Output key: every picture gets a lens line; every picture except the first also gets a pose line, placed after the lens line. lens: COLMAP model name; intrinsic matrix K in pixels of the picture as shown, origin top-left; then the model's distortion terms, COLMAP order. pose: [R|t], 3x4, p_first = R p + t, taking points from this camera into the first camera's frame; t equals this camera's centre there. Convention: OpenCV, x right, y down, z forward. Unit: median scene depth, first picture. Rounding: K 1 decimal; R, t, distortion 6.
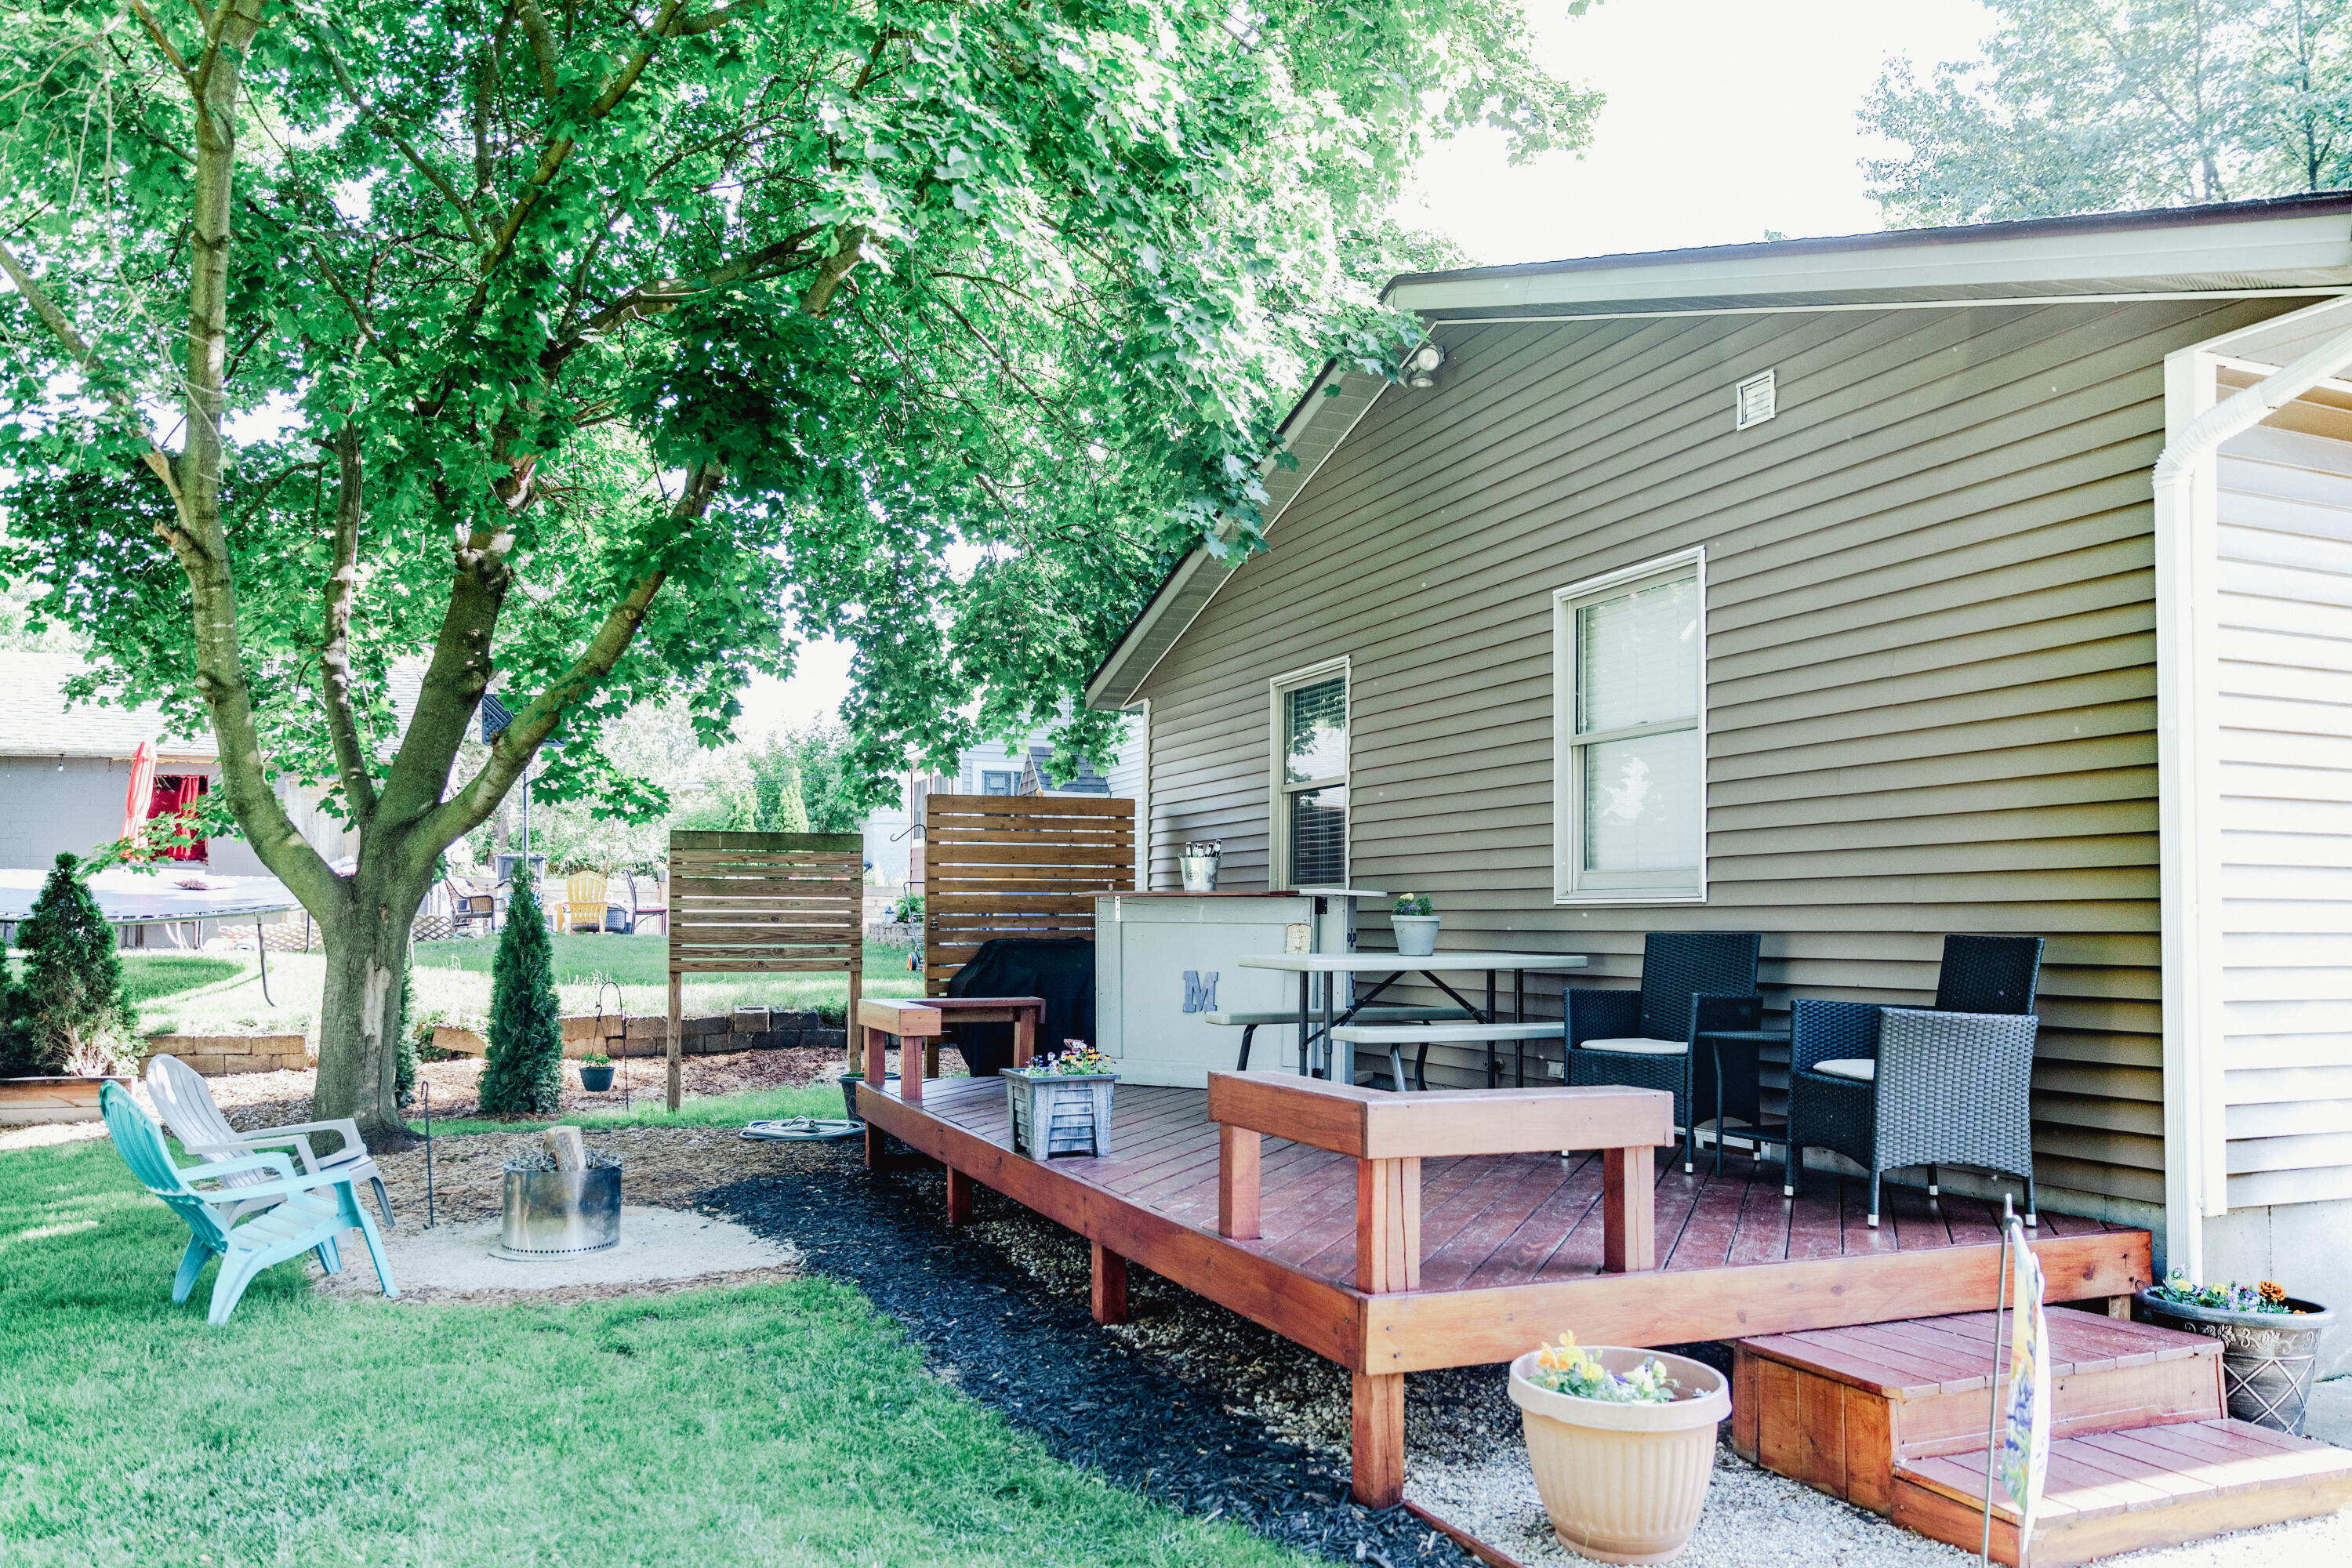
lens RADIAL K [[1590.5, 0, 1169.1], [0, 1590.5, 895.4], [0, 0, 1]] dist [0.012744, 0.000457]
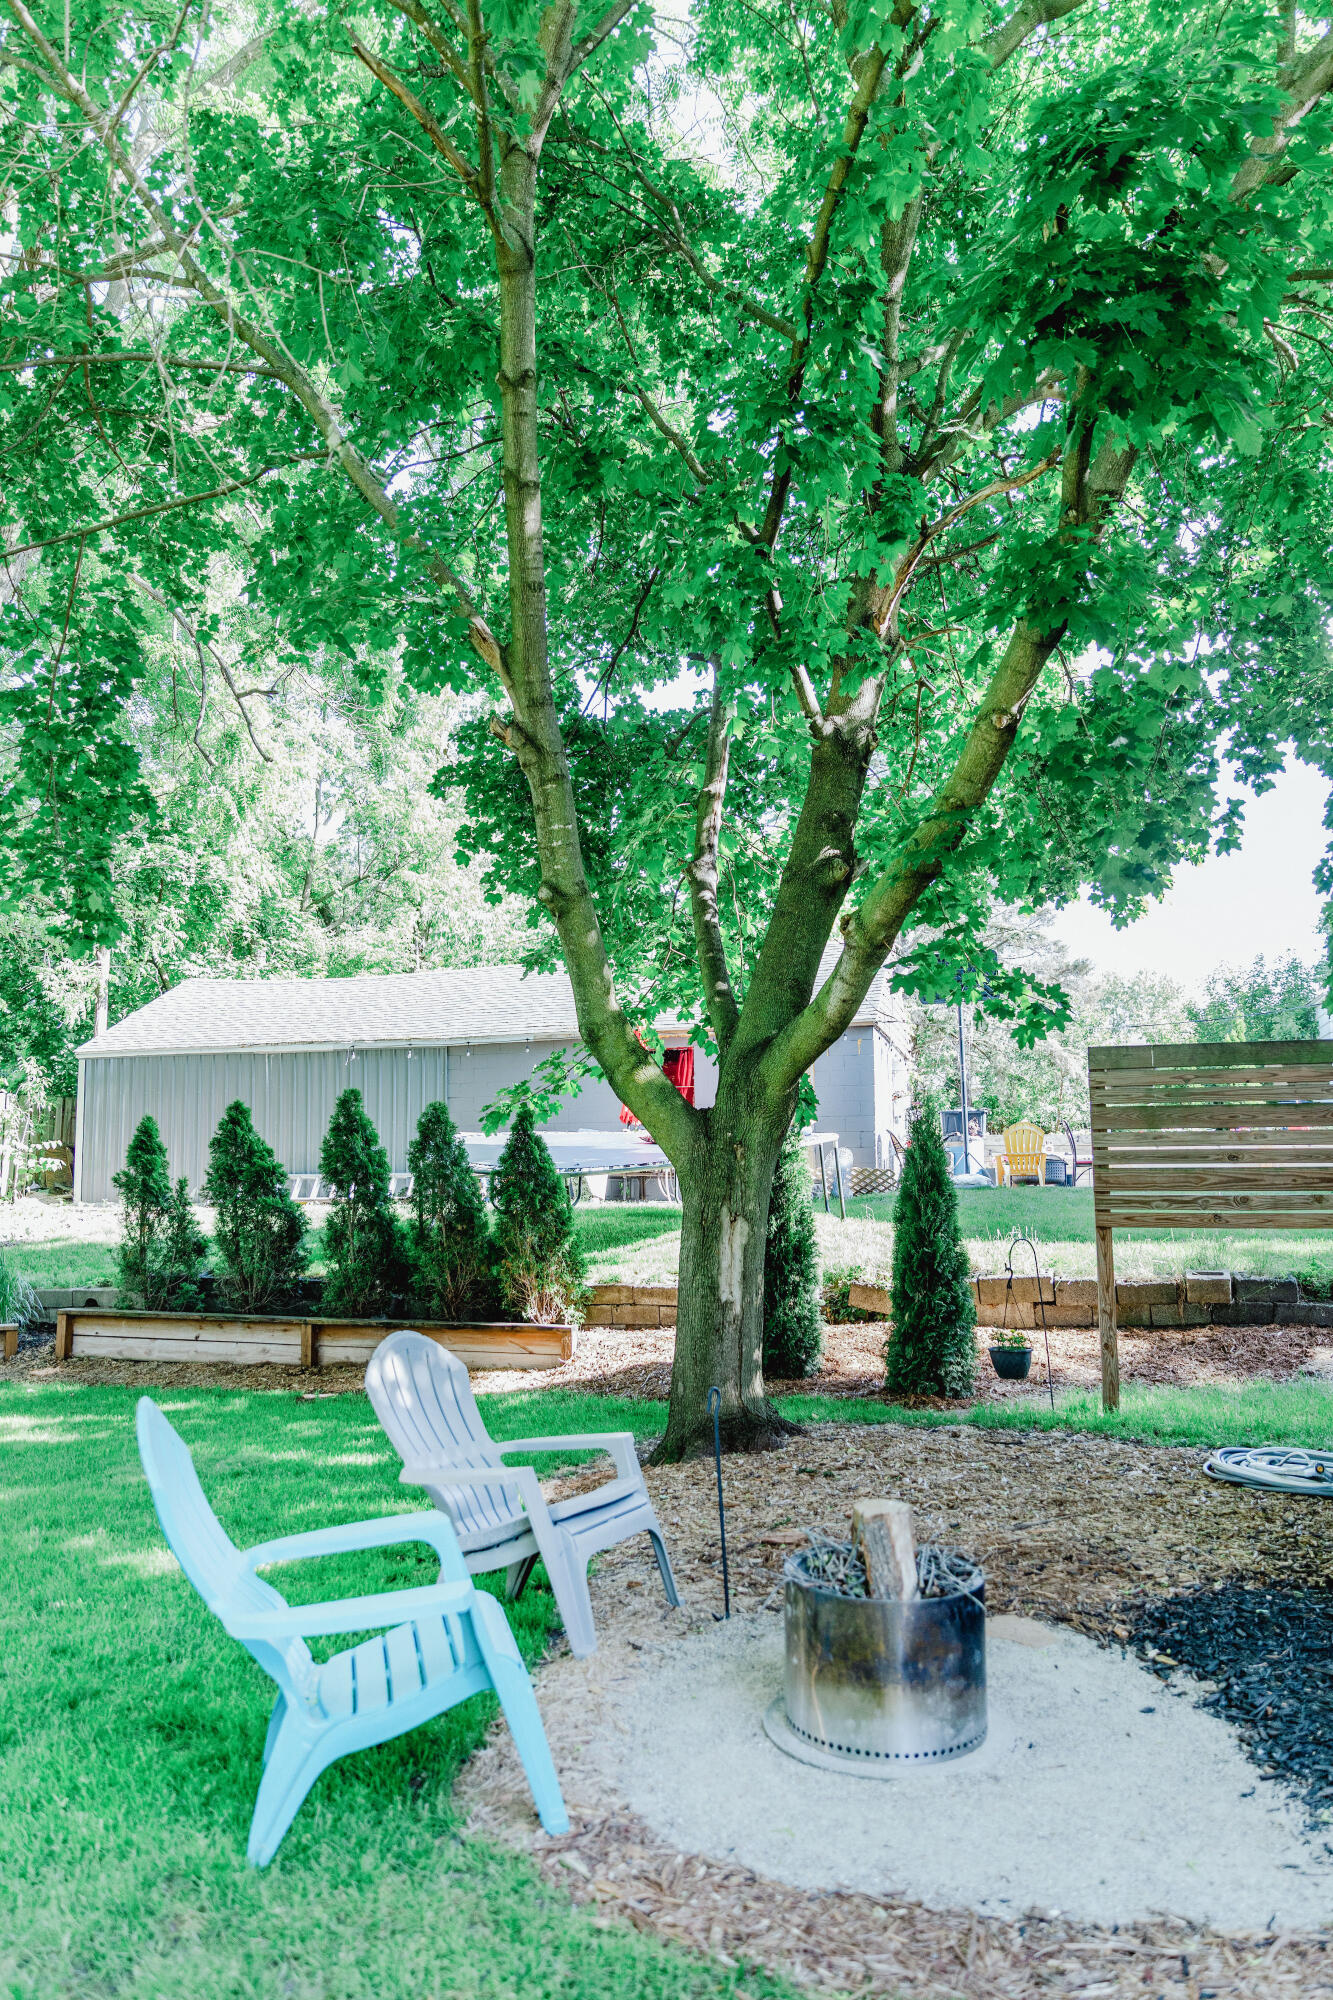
lens RADIAL K [[1352.5, 0, 658.7], [0, 1352.5, 1025.7], [0, 0, 1]] dist [0.012744, 0.000457]
pose [[0.805553, -0.077890, -0.587382, -0.087317], [0.019638, 0.994287, -0.104915, 0.015222], [0.592198, 0.072979, 0.802481, 0.328319]]
